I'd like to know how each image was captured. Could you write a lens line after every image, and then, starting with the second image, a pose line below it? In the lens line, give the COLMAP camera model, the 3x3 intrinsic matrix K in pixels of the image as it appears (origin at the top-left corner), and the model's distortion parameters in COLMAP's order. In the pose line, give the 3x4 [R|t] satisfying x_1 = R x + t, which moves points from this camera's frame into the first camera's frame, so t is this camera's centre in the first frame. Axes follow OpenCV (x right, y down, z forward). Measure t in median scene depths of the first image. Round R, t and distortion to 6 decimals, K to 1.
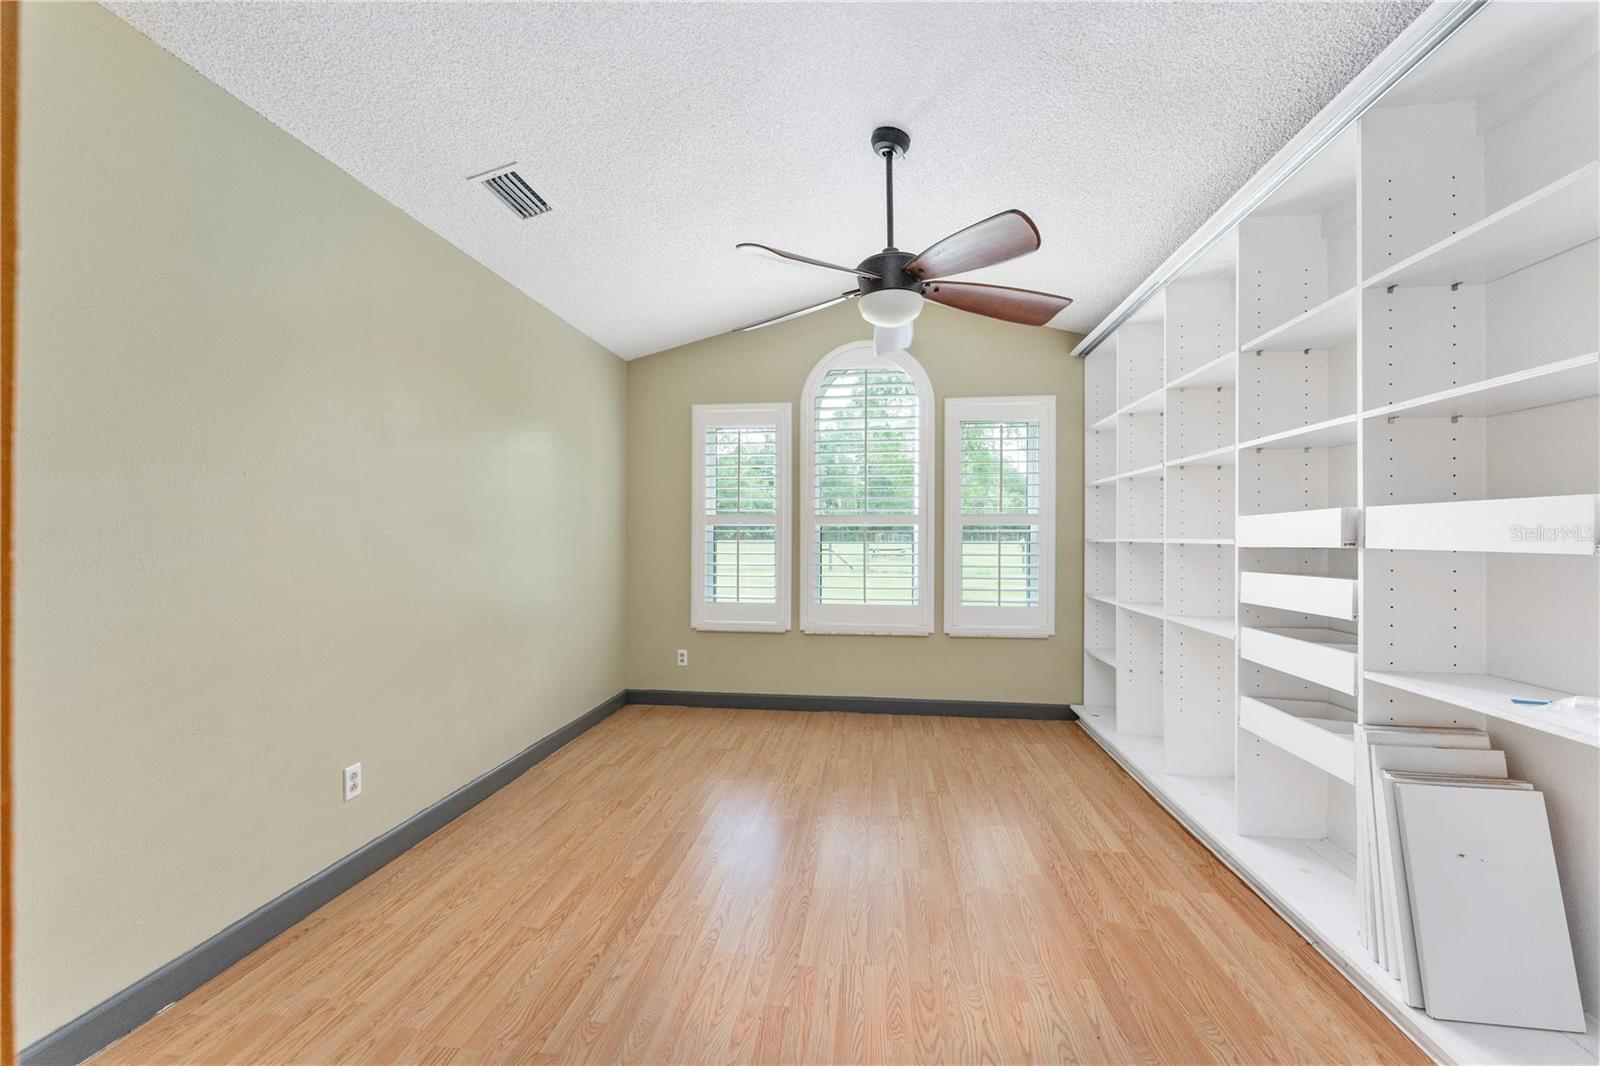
lens RADIAL K [[651.5, 0, 800.0], [0, 651.5, 533.0], [0, 0, 1]] dist [0.000300, -0.000400]
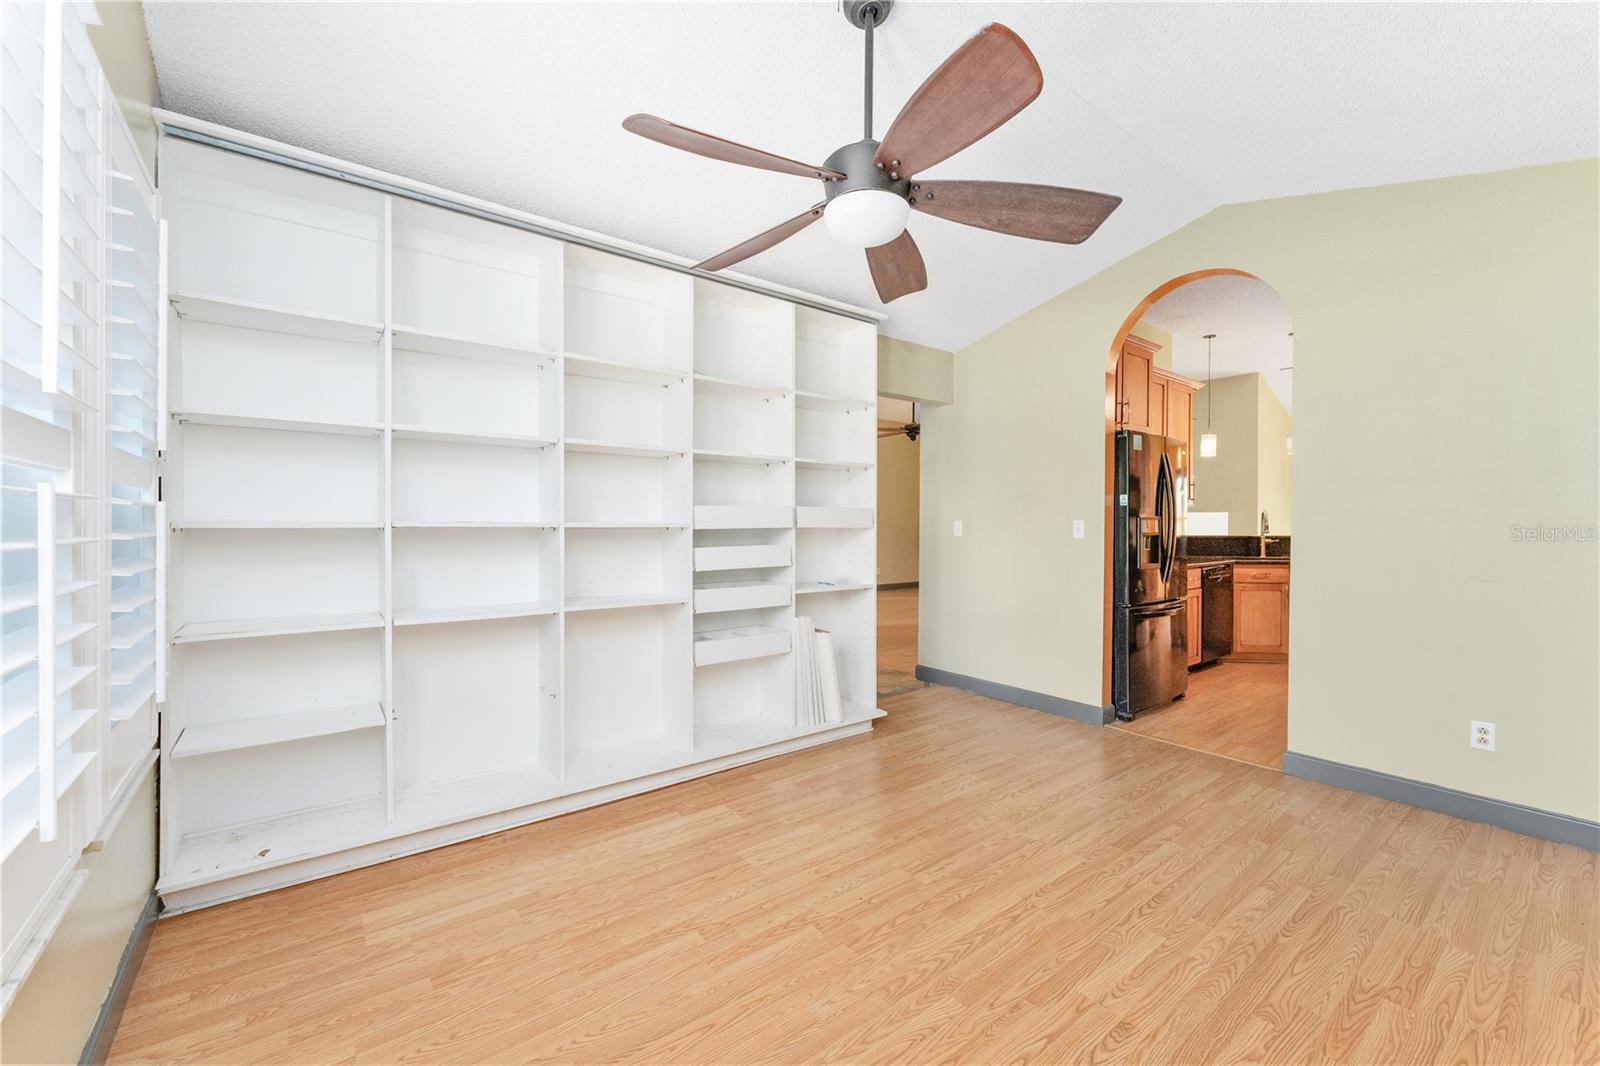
lens RADIAL K [[651.5, 0, 800.0], [0, 651.5, 533.0], [0, 0, 1]] dist [0.000300, -0.000400]
pose [[-0.714561, -0.015443, 0.699402, -0.405684], [-0.010744, 0.999881, 0.011100, 0.016271], [-0.699490, 0.000418, -0.714642, 1.935073]]
